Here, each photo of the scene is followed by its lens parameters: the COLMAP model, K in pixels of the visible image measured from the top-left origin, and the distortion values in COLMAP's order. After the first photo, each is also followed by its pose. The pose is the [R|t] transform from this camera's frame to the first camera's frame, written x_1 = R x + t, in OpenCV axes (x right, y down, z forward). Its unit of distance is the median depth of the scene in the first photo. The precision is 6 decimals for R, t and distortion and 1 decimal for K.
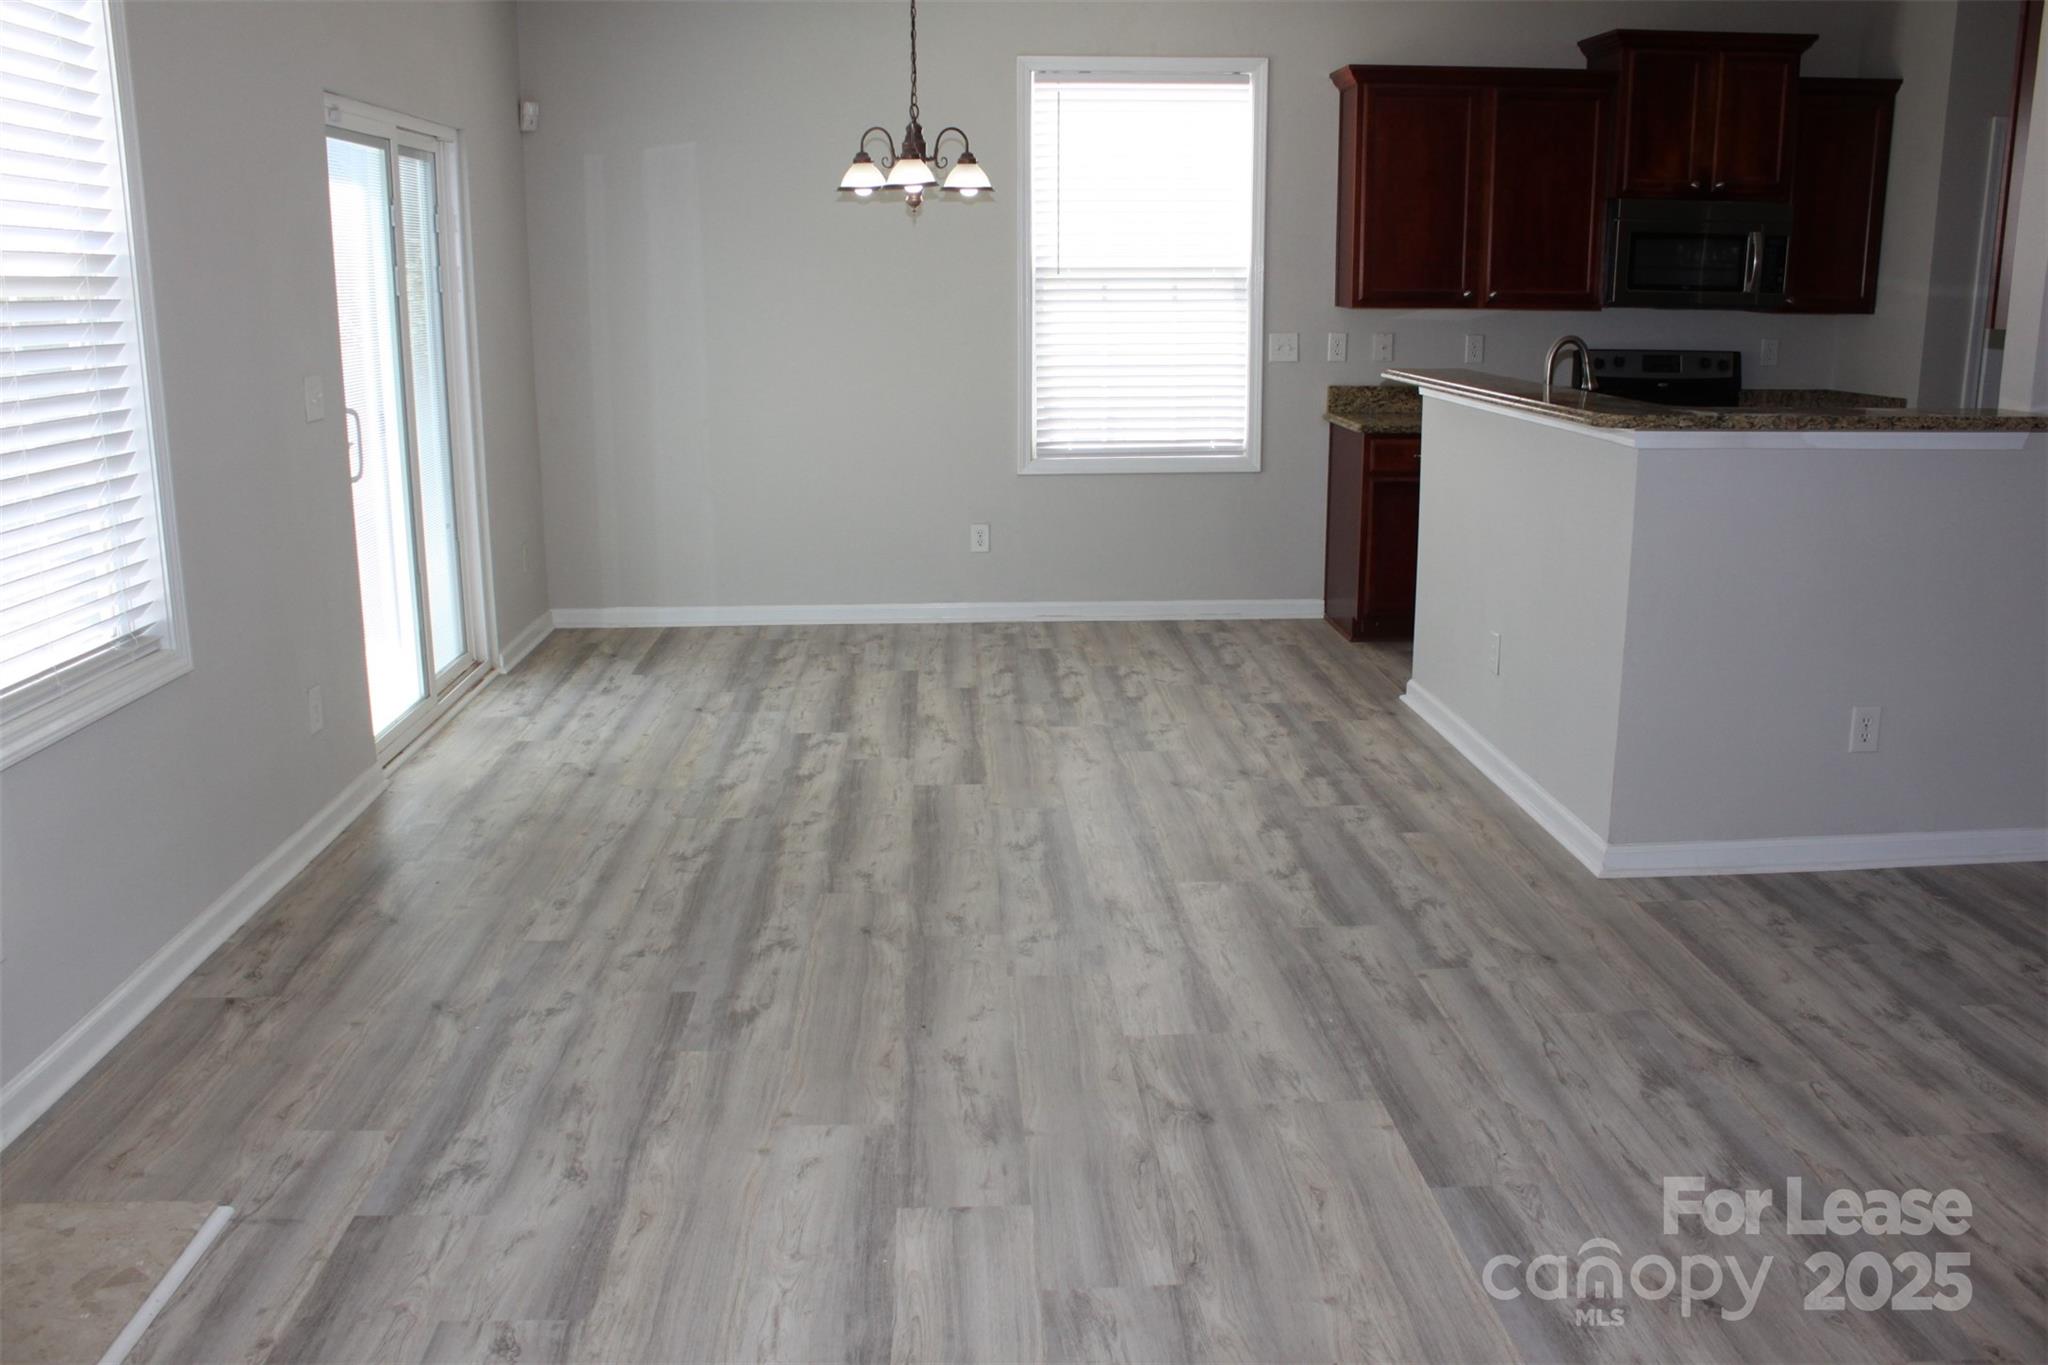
lens RADIAL K [[1729.0, 0, 1017.8], [0, 1729.0, 681.9], [0, 0, 1]] dist [-0.166673, 0.140454]
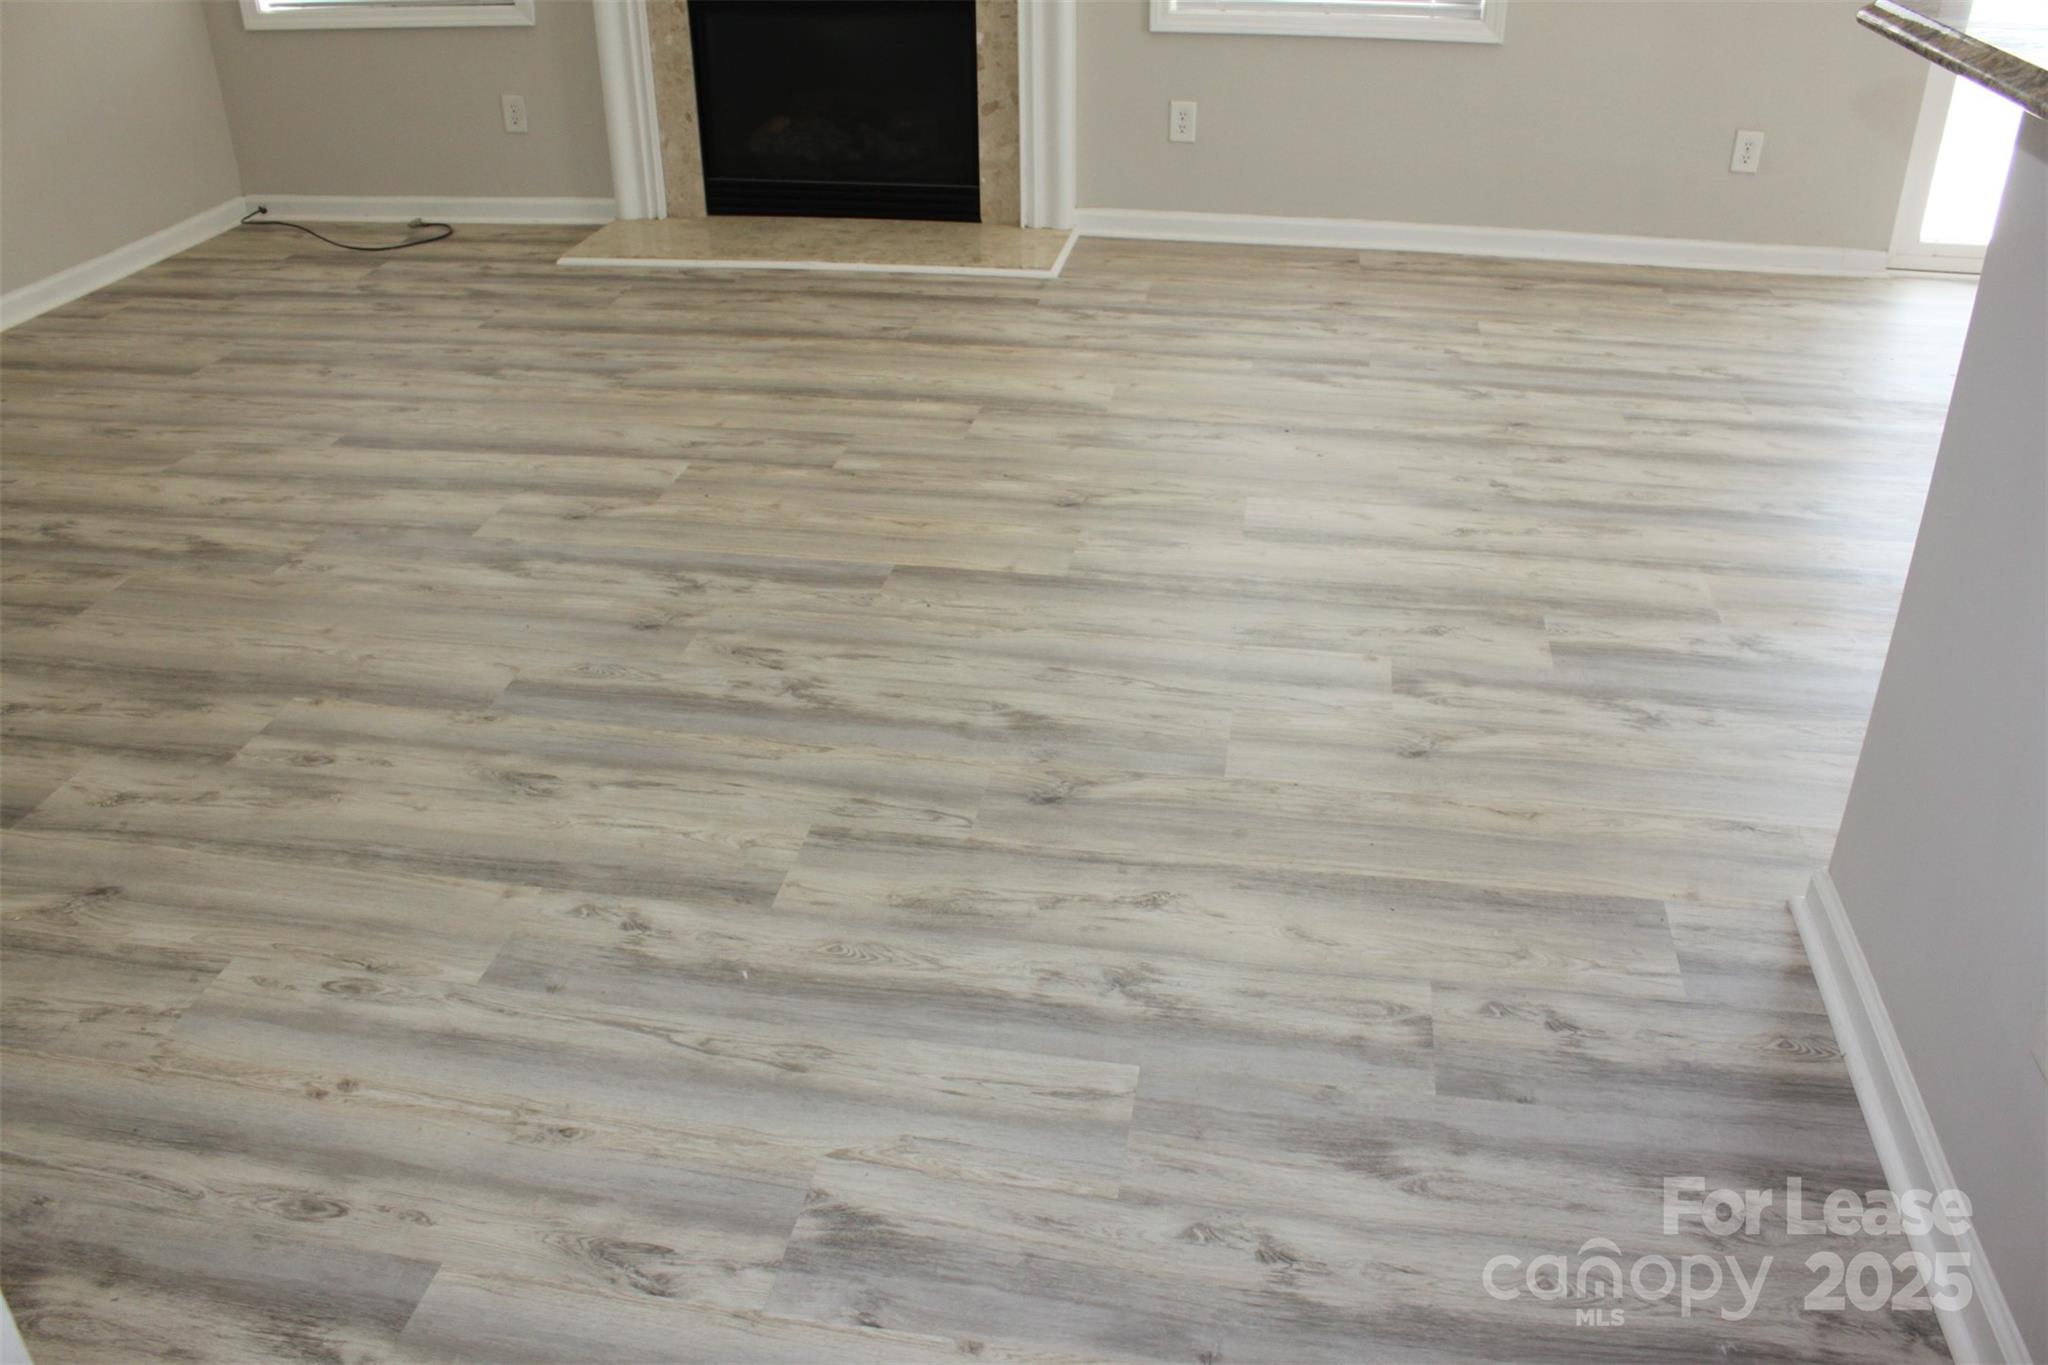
lens RADIAL K [[1729.0, 0, 1022.1], [0, 1729.0, 664.5], [0, 0, 1]] dist [-0.166673, 0.140454]
pose [[-0.221478, 0.469111, -0.854917, 0.999763], [-0.215477, 0.831476, 0.512071, -0.207548], [0.951061, 0.297627, -0.083071, 0.955588]]
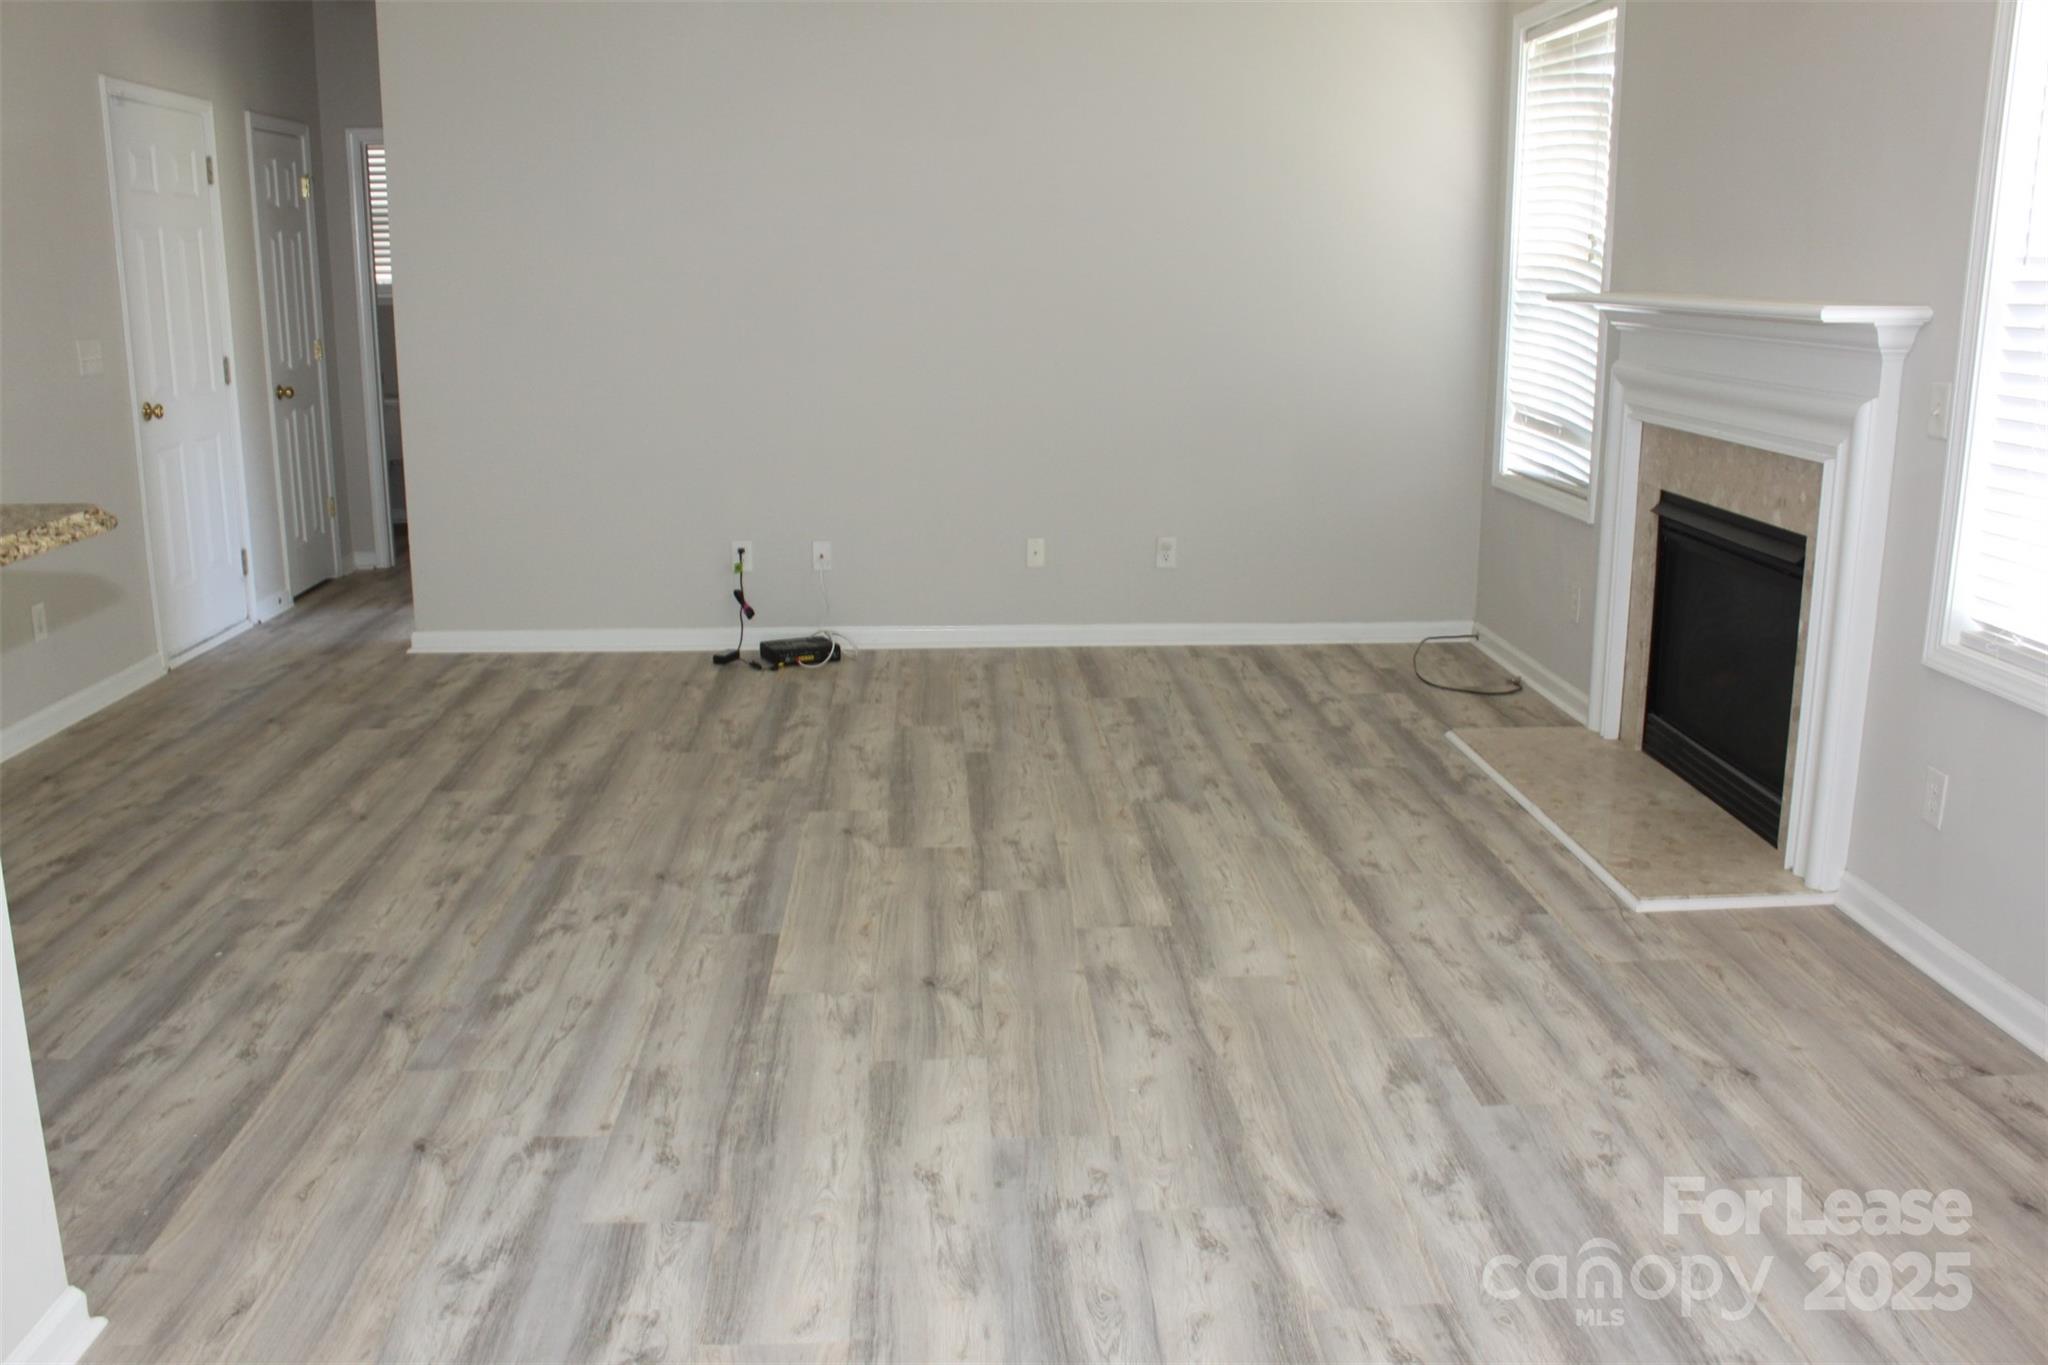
lens RADIAL K [[1729.0, 0, 1004.9], [0, 1729.0, 677.7], [0, 0, 1]] dist [-0.166673, 0.140454]
pose [[-0.999959, 0.003308, 0.008424, 0.041774], [0.006762, 0.891783, 0.452413, -0.398670], [-0.006016, 0.452451, -0.891769, 1.695811]]
